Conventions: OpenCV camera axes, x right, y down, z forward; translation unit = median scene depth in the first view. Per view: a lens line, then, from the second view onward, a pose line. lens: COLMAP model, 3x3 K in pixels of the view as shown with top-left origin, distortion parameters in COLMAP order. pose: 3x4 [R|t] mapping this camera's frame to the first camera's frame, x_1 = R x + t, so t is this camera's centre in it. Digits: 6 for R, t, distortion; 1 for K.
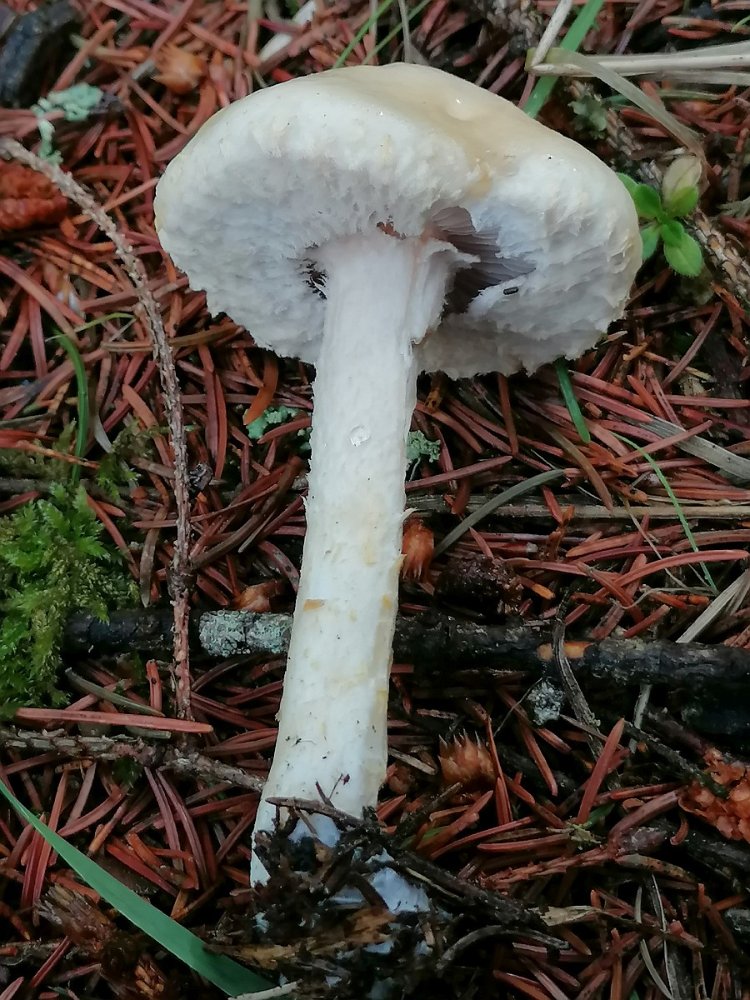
lens RADIAL K [[2021.0, 0, 368.5], [0, 2021.0, 499.4], [0, 0, 1]] dist [-0.048462, 0.000000]
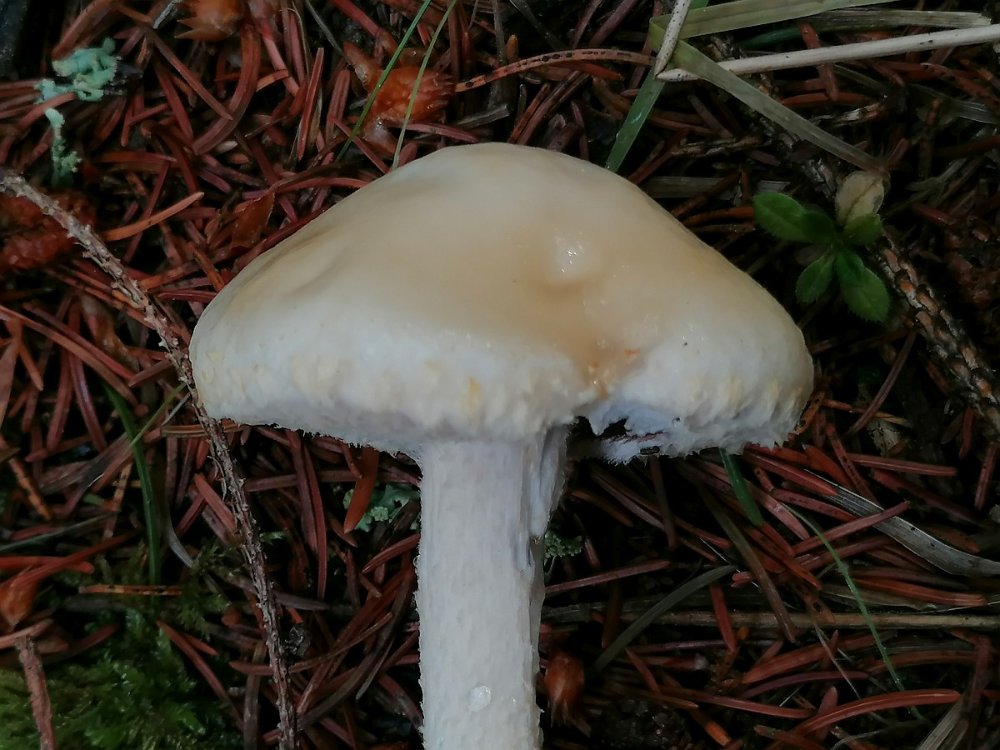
lens RADIAL K [[2021.0, 0, 507.8], [0, 2021.0, 375.2], [0, 0, 1]] dist [-0.048462, 0.000000]
pose [[0.994523, -0.093380, -0.046956, 0.050735], [0.103621, 0.939706, 0.325906, -0.363636], [0.013692, -0.328986, 0.944235, 0.240186]]
